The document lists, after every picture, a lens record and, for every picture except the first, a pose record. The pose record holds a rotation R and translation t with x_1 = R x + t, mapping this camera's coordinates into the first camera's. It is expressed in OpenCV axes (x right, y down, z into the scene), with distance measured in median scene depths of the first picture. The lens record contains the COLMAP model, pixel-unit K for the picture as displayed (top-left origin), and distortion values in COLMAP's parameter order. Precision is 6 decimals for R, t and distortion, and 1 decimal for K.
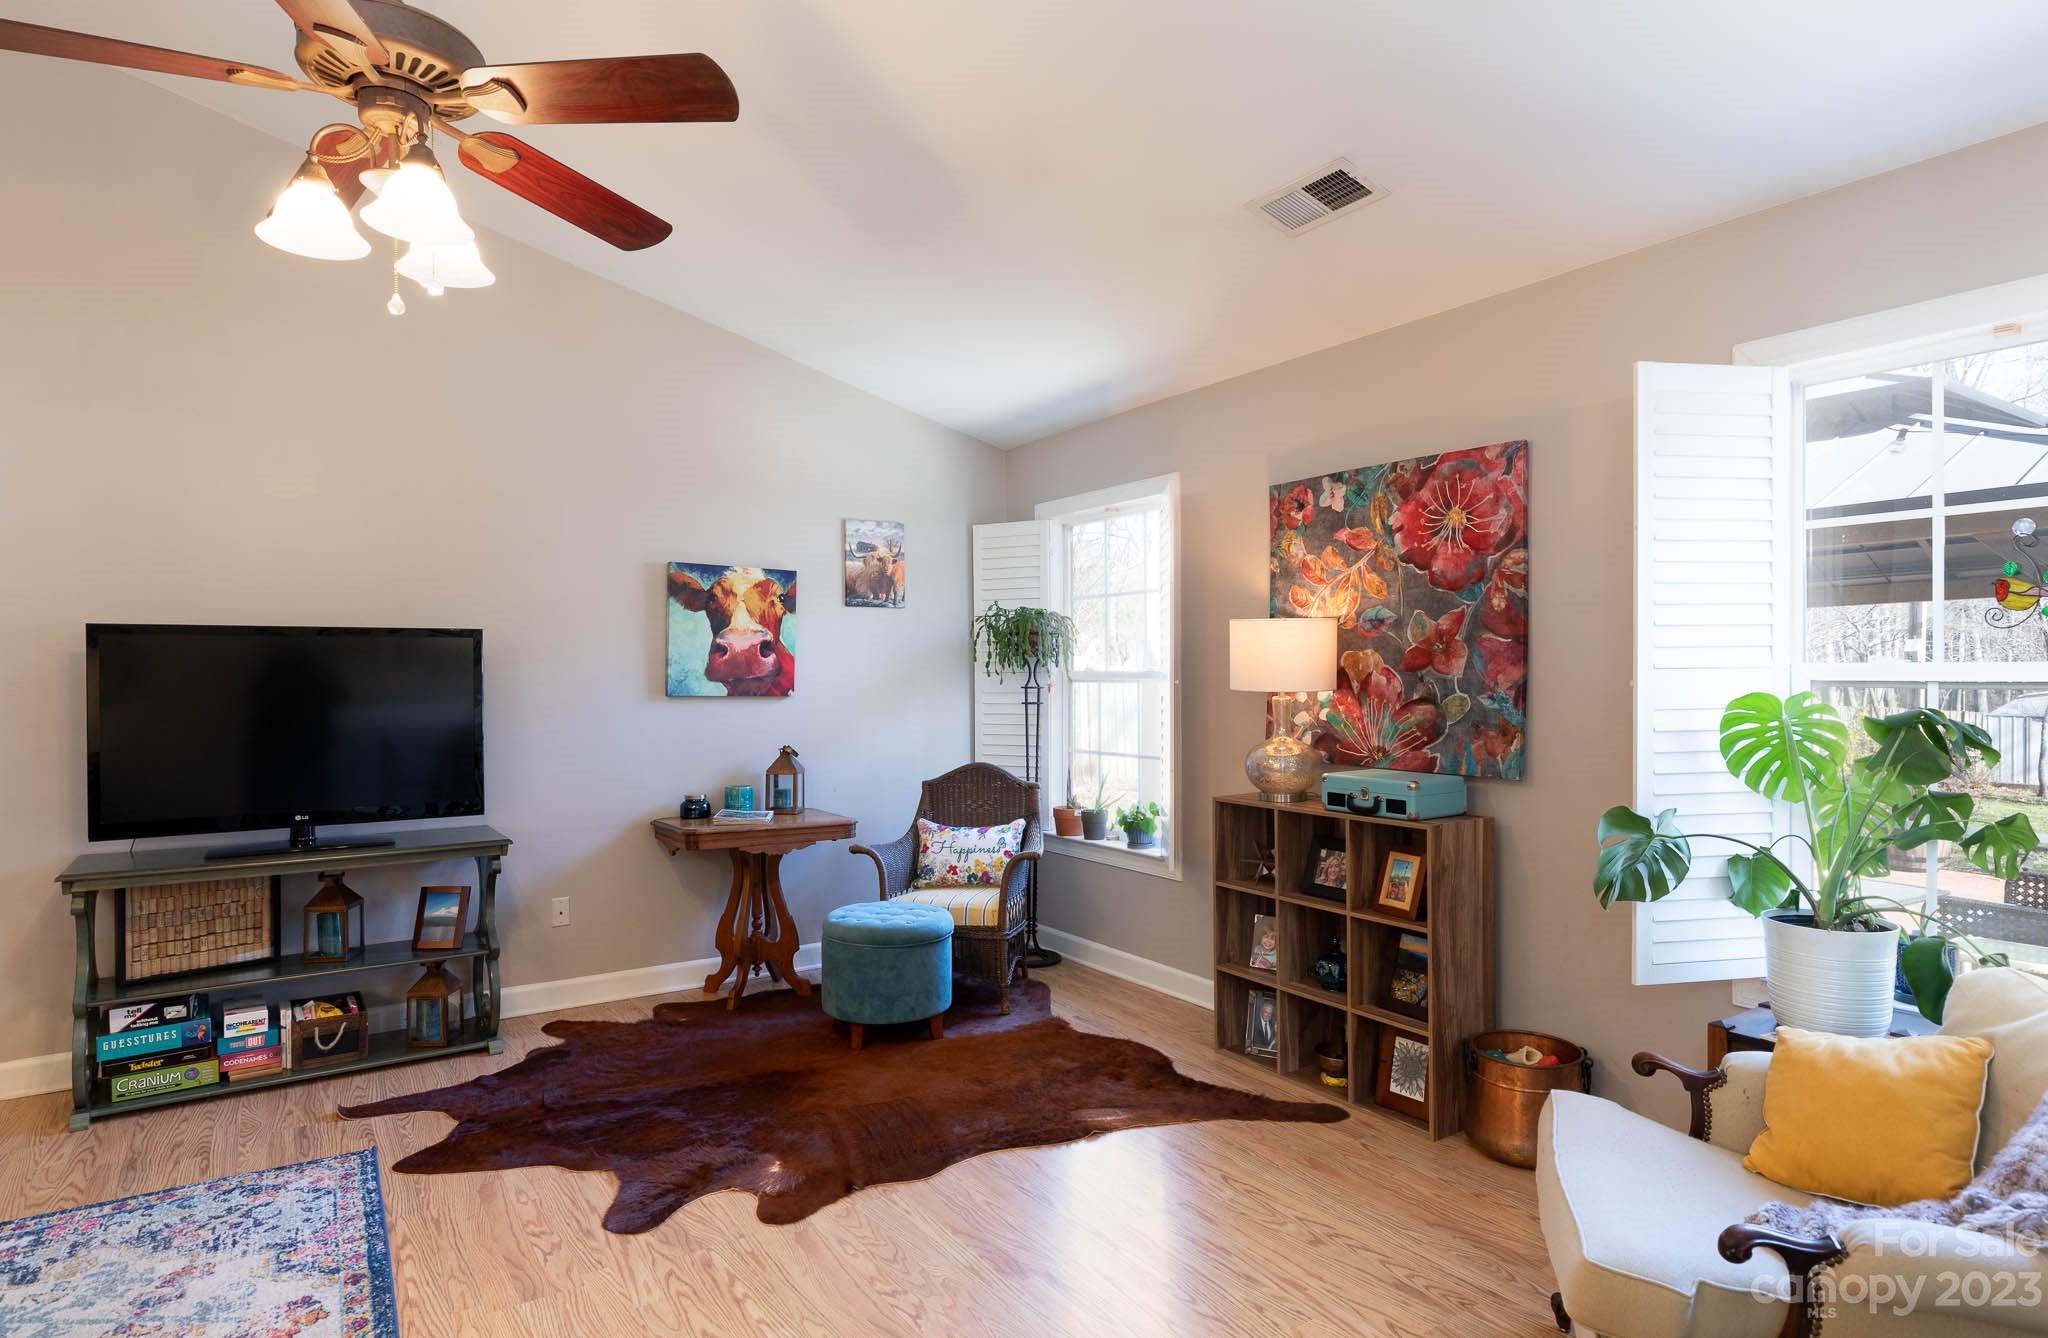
lens RADIAL K [[1109.0, 0, 1029.9], [0, 1109.0, 677.8], [0, 0, 1]] dist [-0.000487, 0.000584]
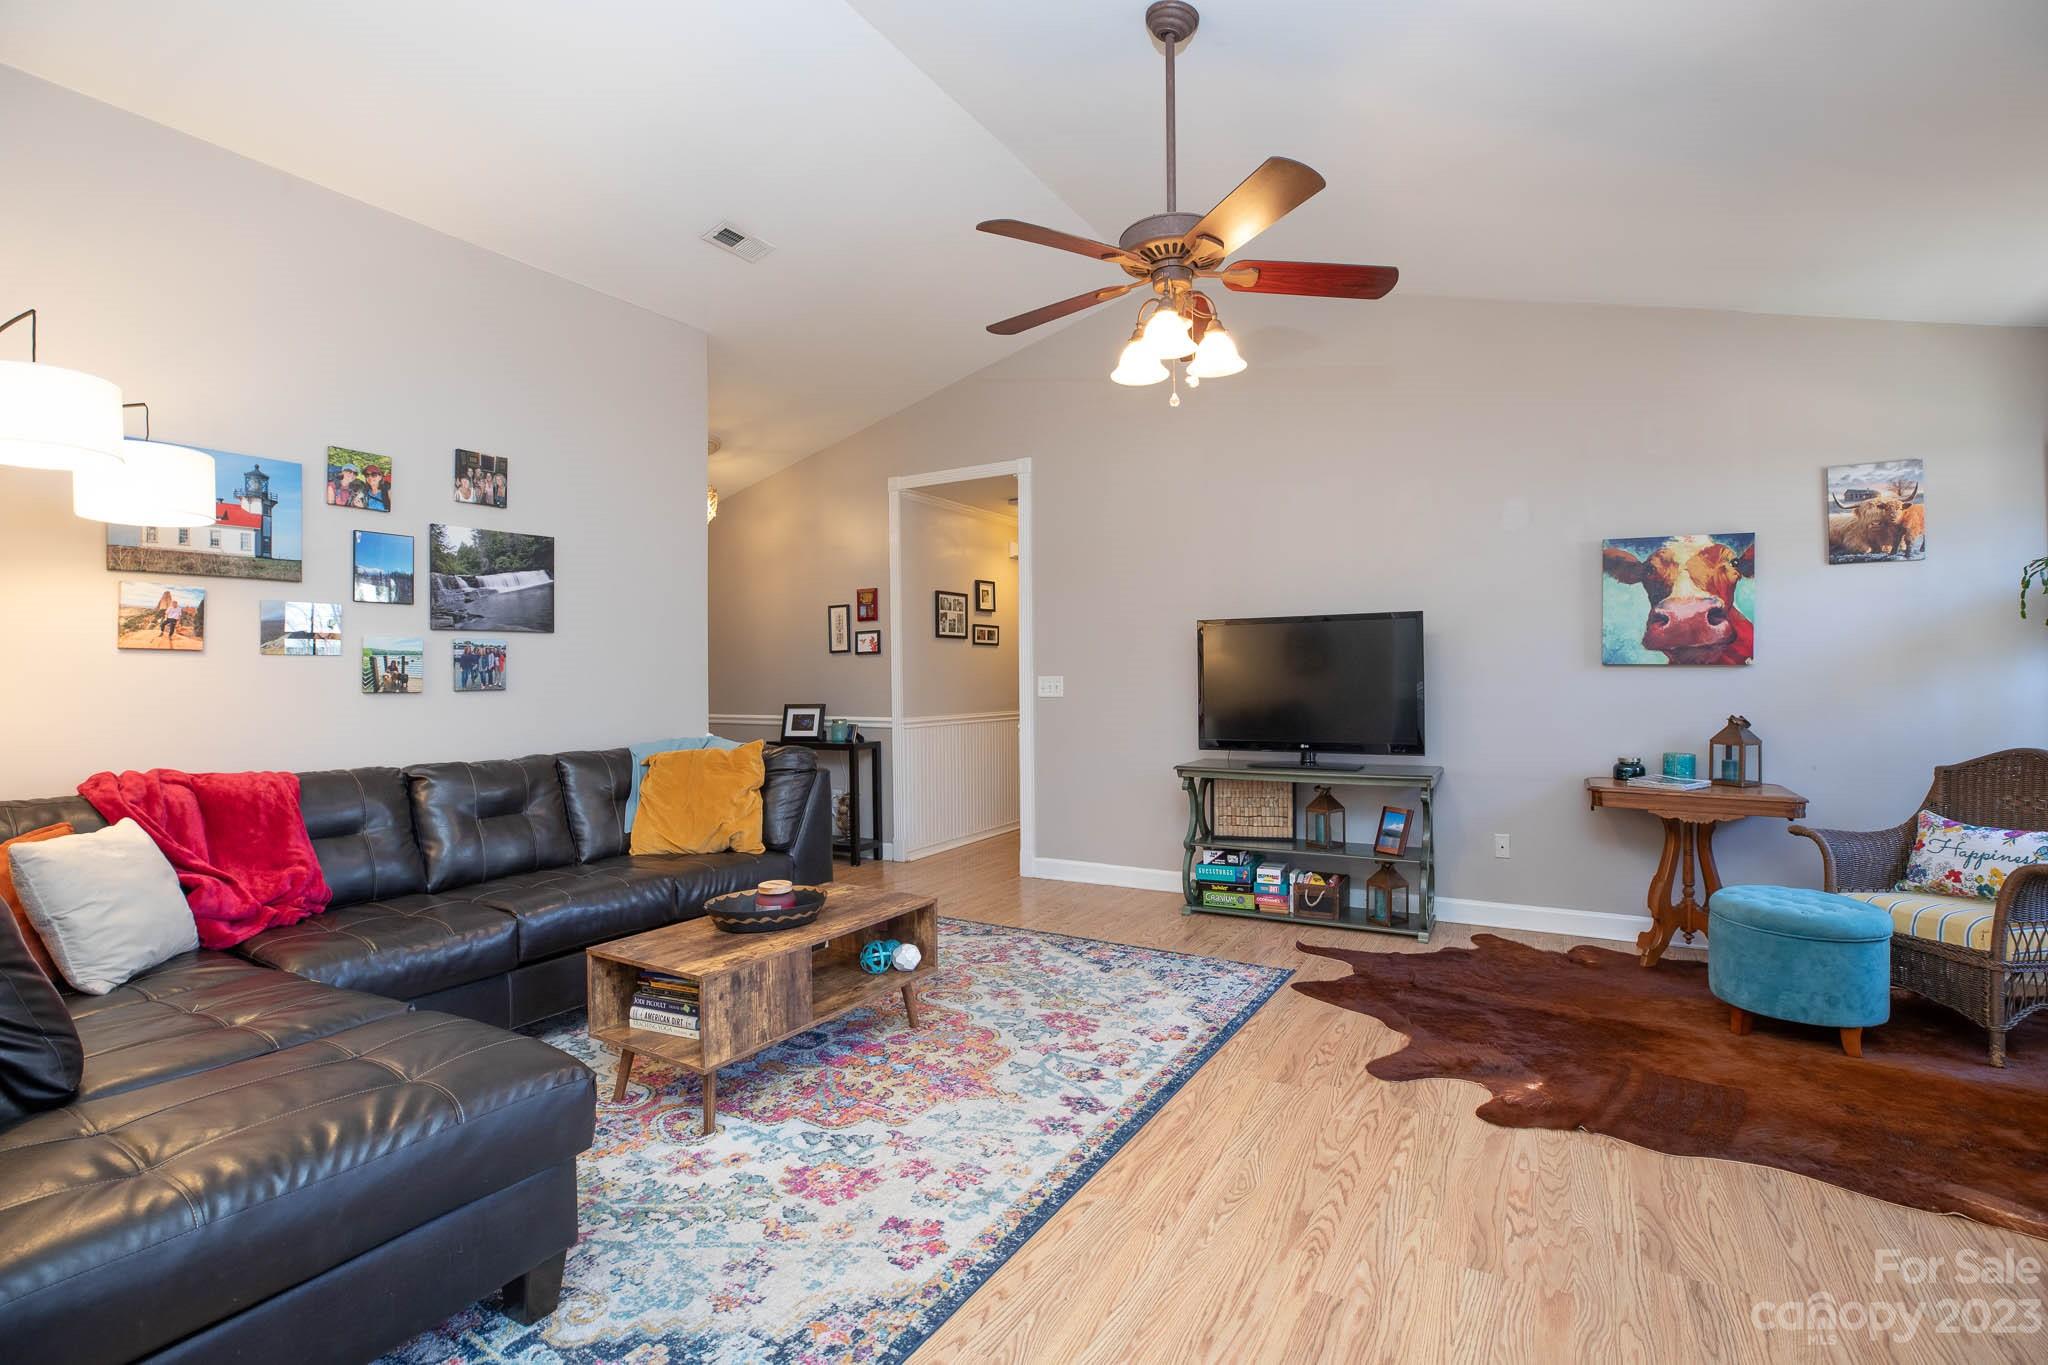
lens RADIAL K [[936.4, 0, 1024.8], [0, 936.4, 672.2], [0, 0, 1]] dist [-0.042925, 0.011278]
pose [[0.437827, -0.002621, -0.899056, 0.300822], [0.004659, 0.999989, -0.000647, 0.028359], [0.899047, -0.003905, 0.437834, 0.131703]]
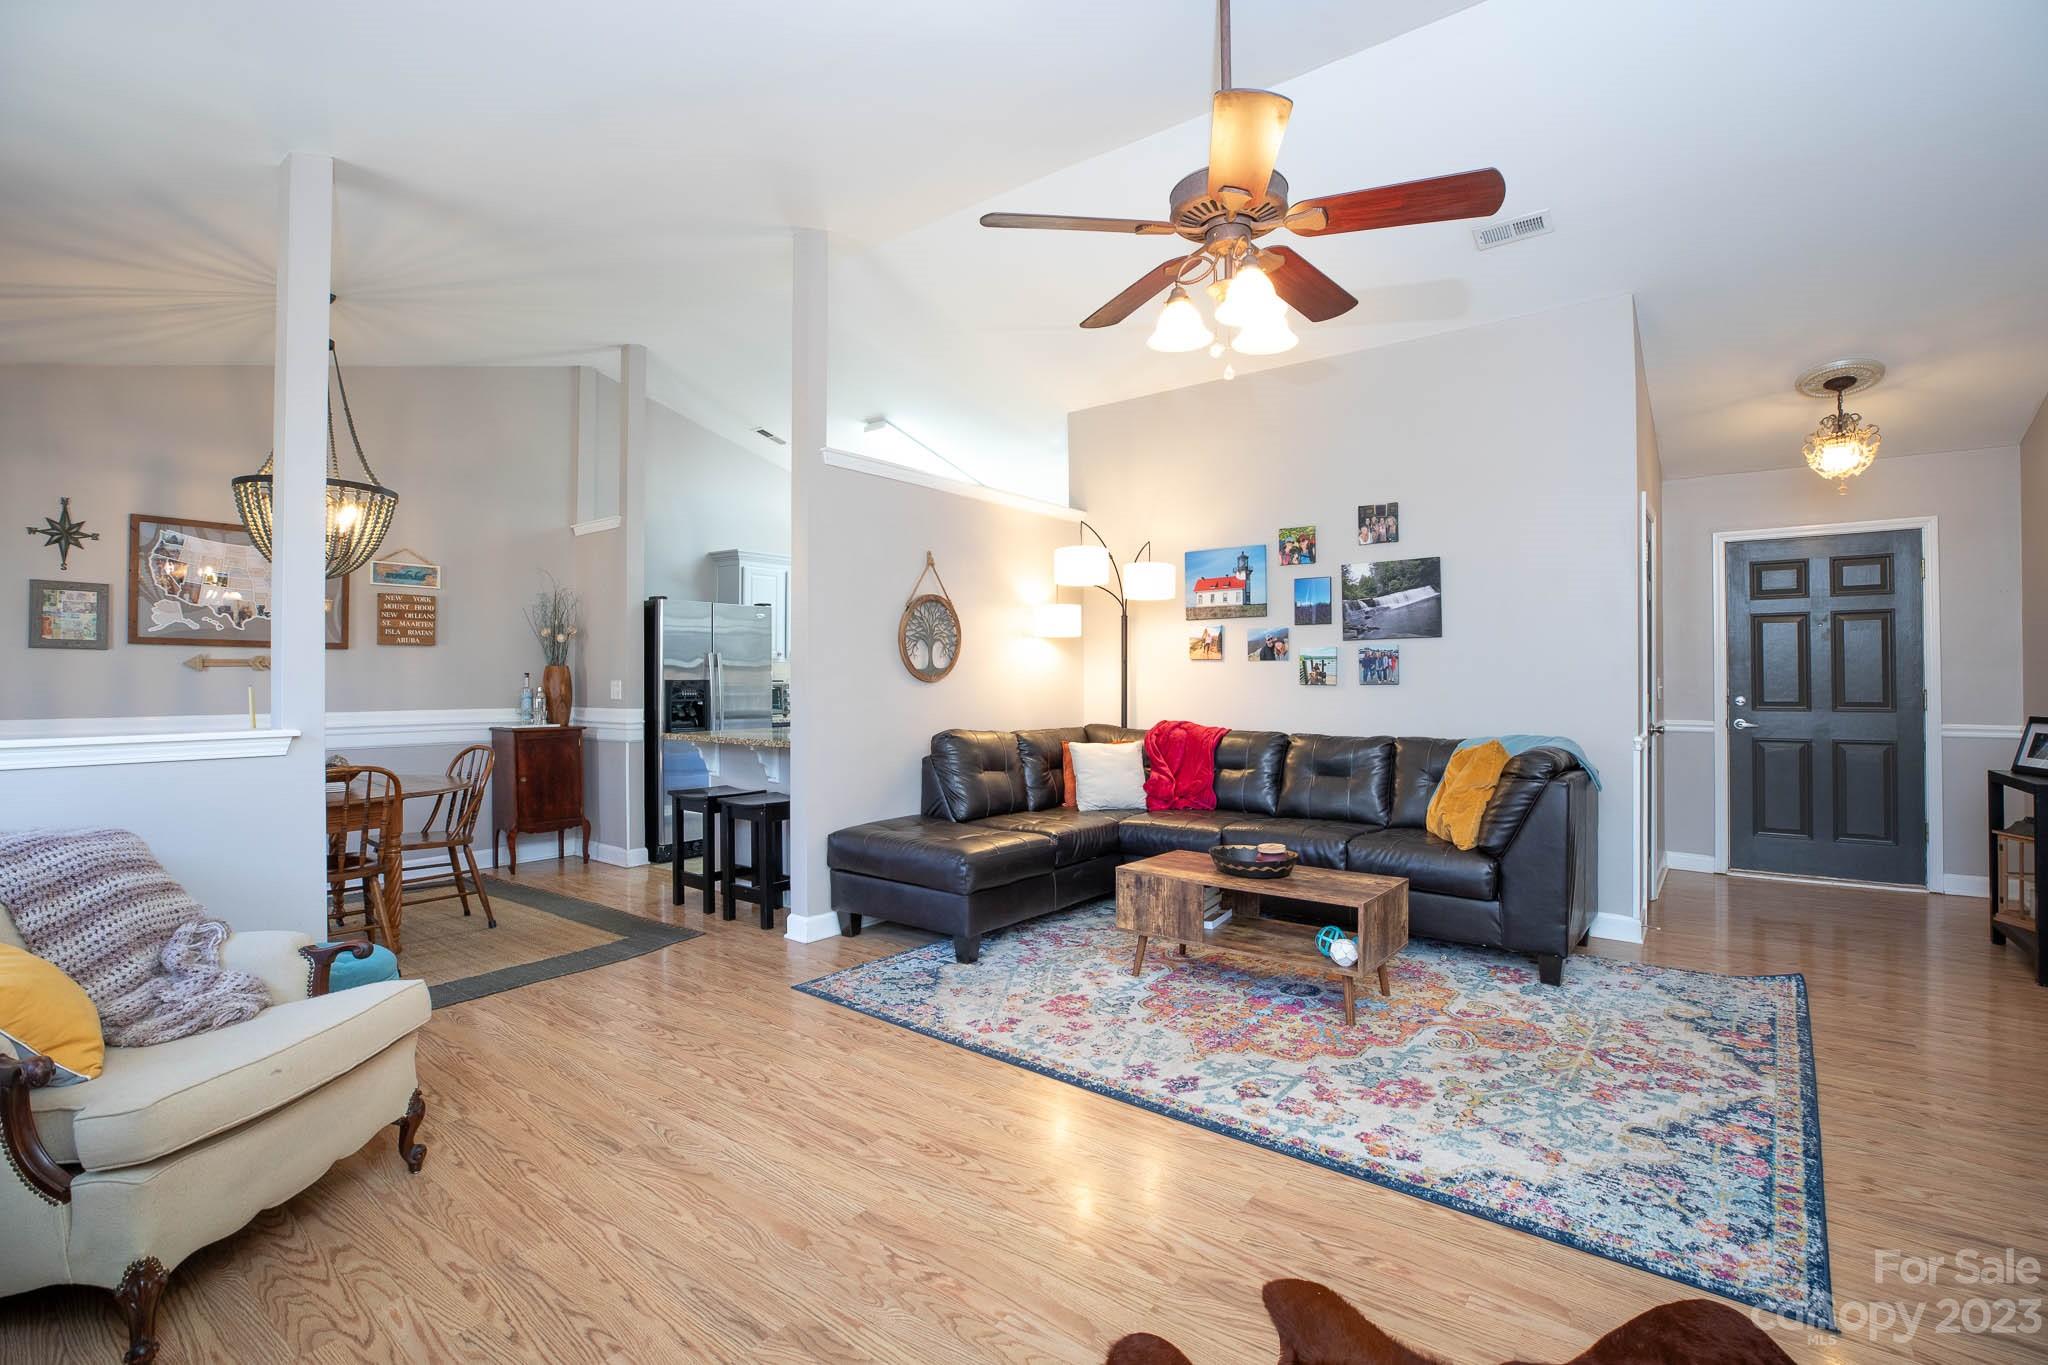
lens RADIAL K [[936.4, 0, 1024.8], [0, 936.4, 672.2], [0, 0, 1]] dist [-0.042925, 0.011278]
pose [[-0.950319, 0.004898, -0.311239, 0.027765], [0.005820, 0.999981, -0.002032, 0.026930], [0.311223, -0.003742, -0.950330, 1.176812]]
